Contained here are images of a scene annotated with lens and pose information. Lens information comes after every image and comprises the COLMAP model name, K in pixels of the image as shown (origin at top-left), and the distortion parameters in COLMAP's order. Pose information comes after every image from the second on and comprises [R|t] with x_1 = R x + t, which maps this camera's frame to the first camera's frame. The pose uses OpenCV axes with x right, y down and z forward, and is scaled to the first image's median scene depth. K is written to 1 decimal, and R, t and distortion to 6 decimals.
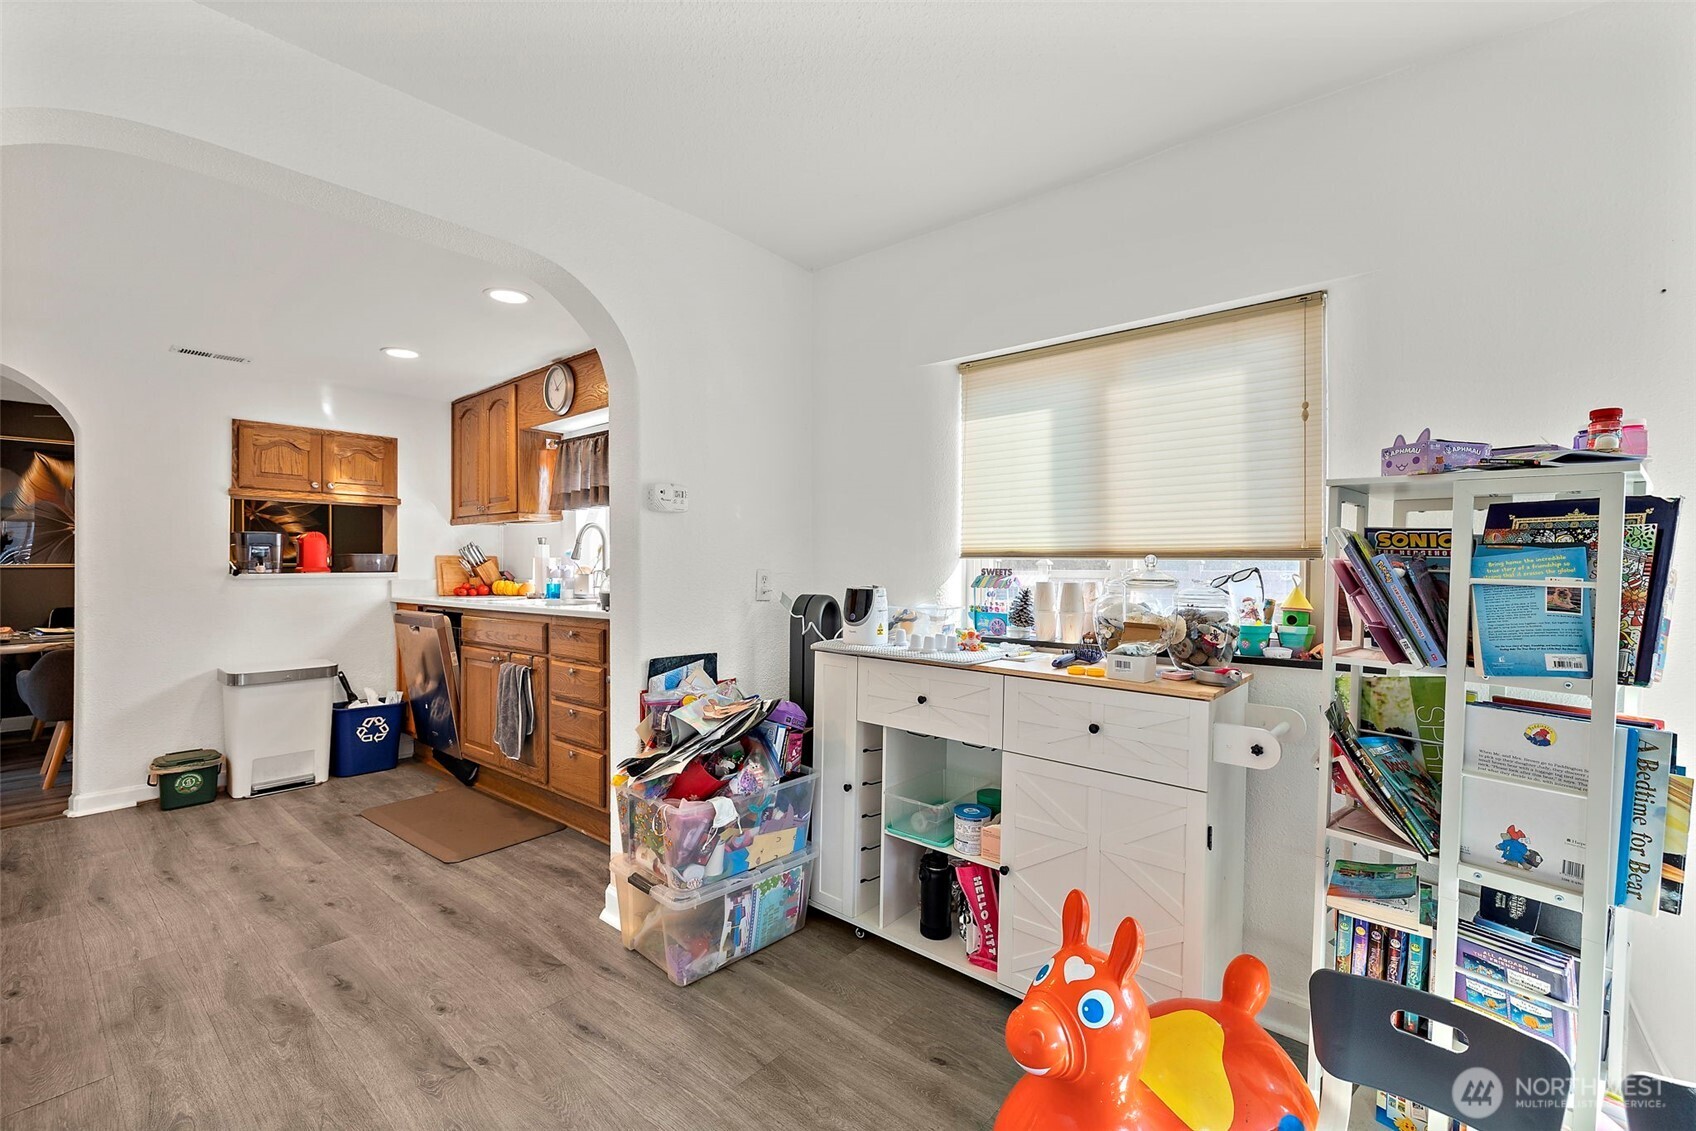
lens RADIAL K [[717.5, 0, 852.1], [0, 717.5, 567.1], [0, 0, 1]] dist [0.000149, 0.000206]
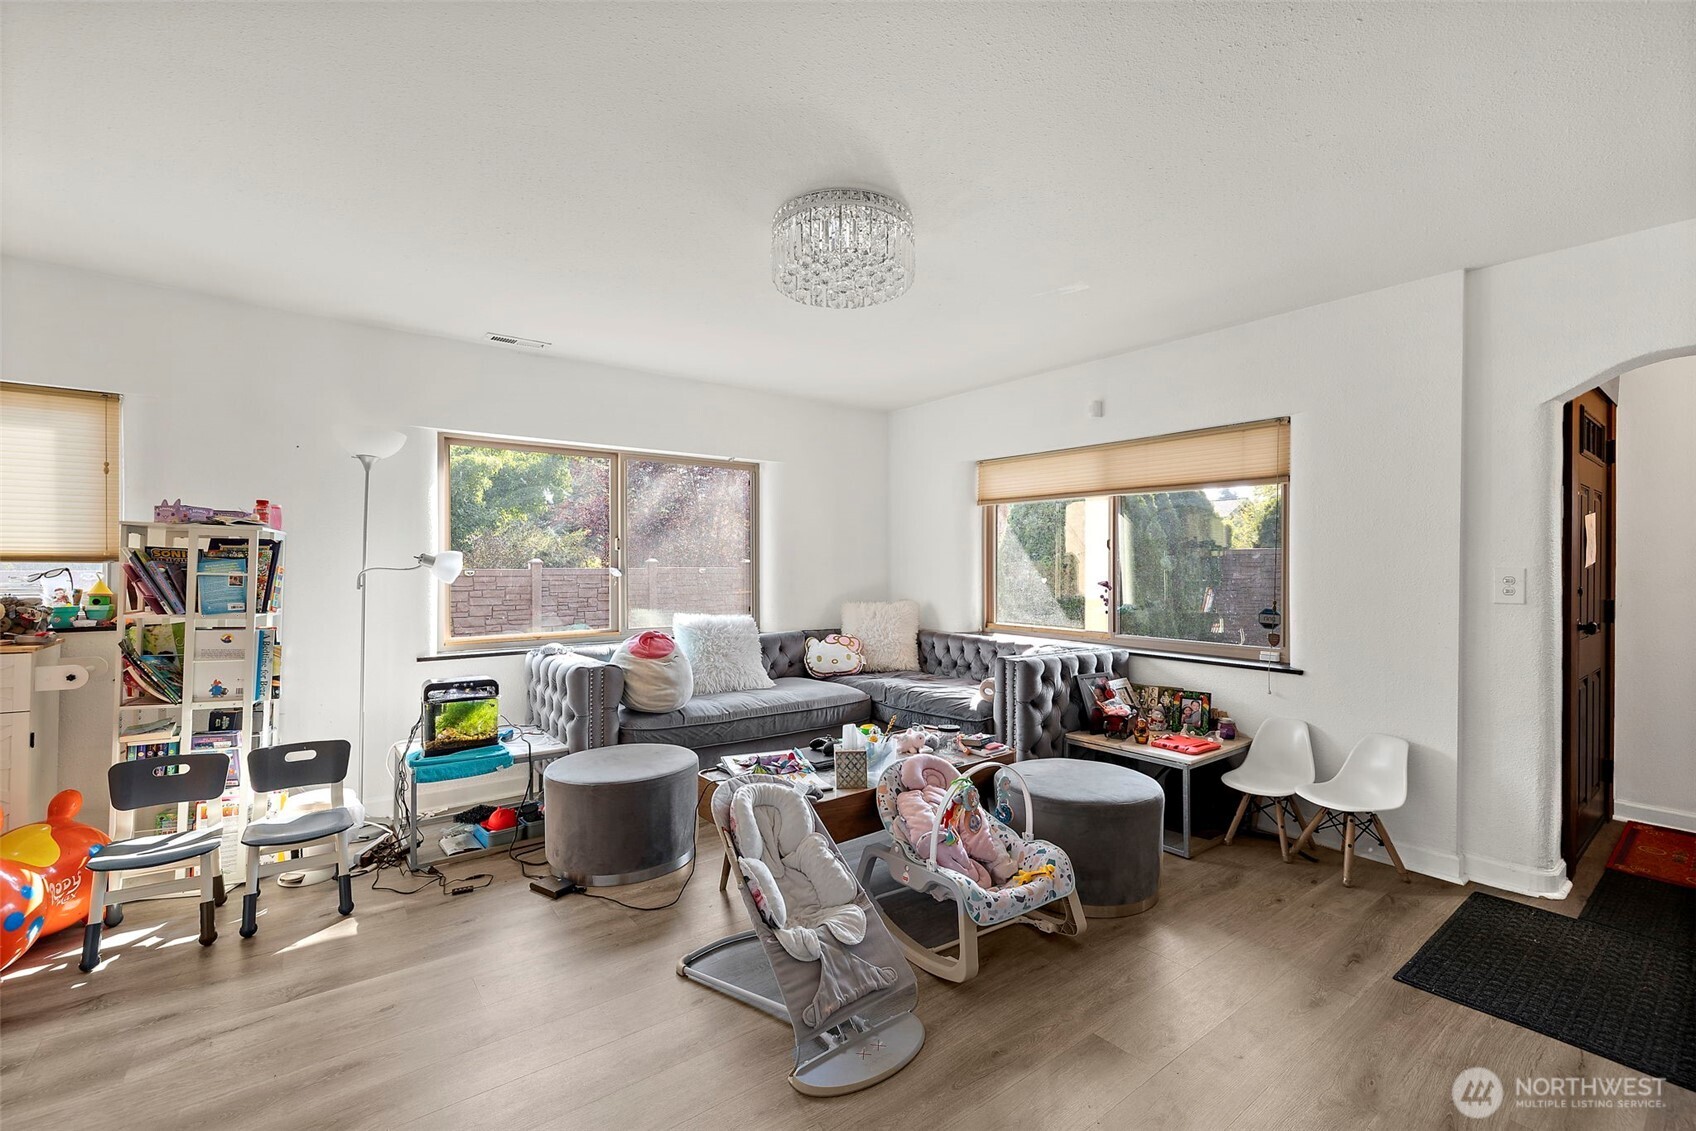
lens RADIAL K [[717.5, 0, 852.1], [0, 717.5, 567.1], [0, 0, 1]] dist [0.000149, 0.000206]
pose [[0.207001, -0.003784, 0.978333, -0.793997], [0.001516, 0.999993, 0.003547, -0.005200], [-0.978340, 0.000749, 0.207005, -1.287980]]
